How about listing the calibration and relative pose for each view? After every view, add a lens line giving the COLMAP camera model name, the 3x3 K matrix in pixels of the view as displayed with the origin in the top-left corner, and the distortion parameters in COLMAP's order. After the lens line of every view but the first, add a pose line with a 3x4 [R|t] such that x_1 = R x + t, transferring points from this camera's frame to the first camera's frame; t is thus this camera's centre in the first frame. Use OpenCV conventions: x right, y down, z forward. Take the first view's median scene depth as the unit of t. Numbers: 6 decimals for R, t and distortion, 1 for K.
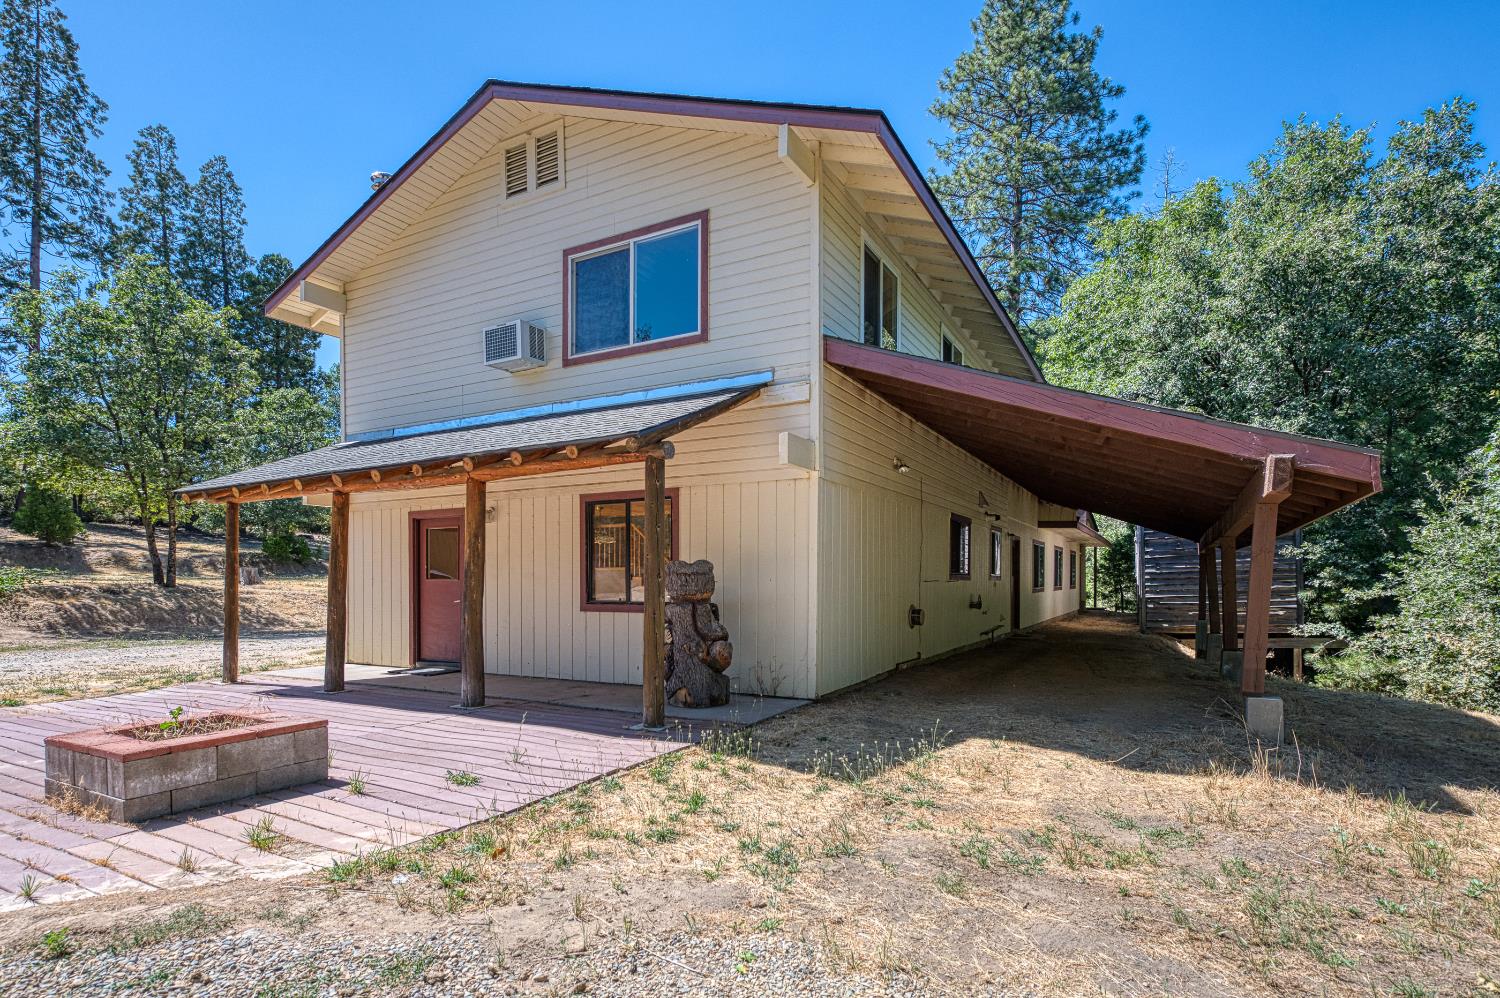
lens RADIAL K [[749.3, 0, 750.8], [0, 749.3, 522.7], [0, 0, 1]] dist [0.010475, -0.000698]
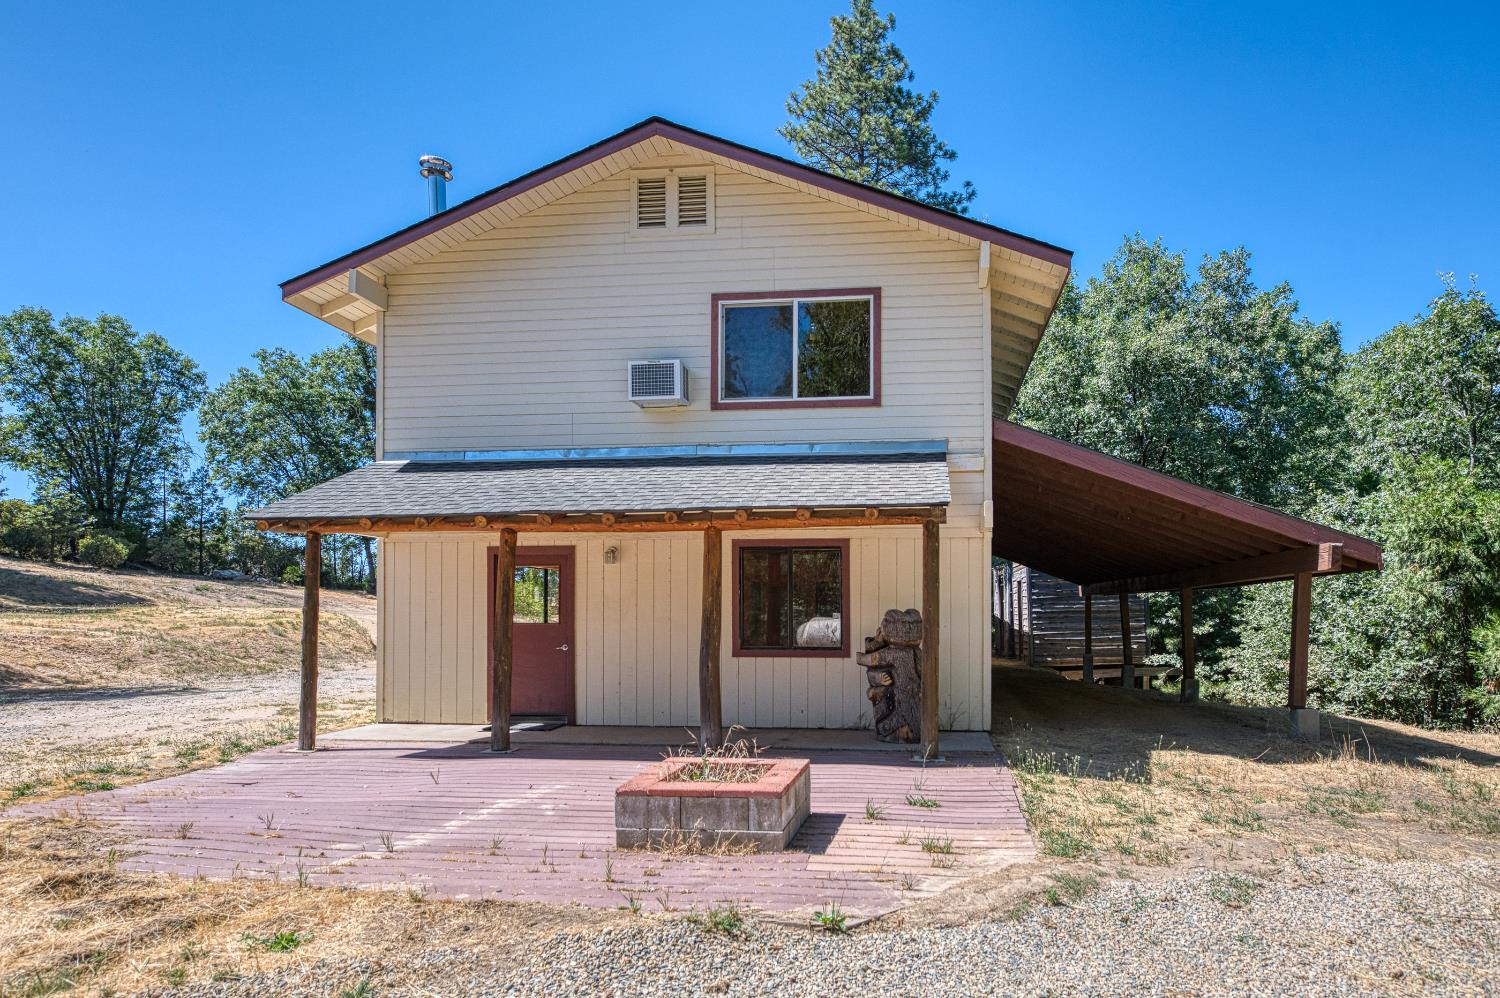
lens RADIAL K [[895.5, 0, 750.0], [0, 895.5, 499.0], [0, 0, 1]] dist [-0.020458, 0.001634]
pose [[0.922540, 0.052276, 0.382344, -0.645614], [-0.035391, 0.998068, -0.051067, -0.030070], [-0.384275, 0.033579, 0.922608, -0.113569]]
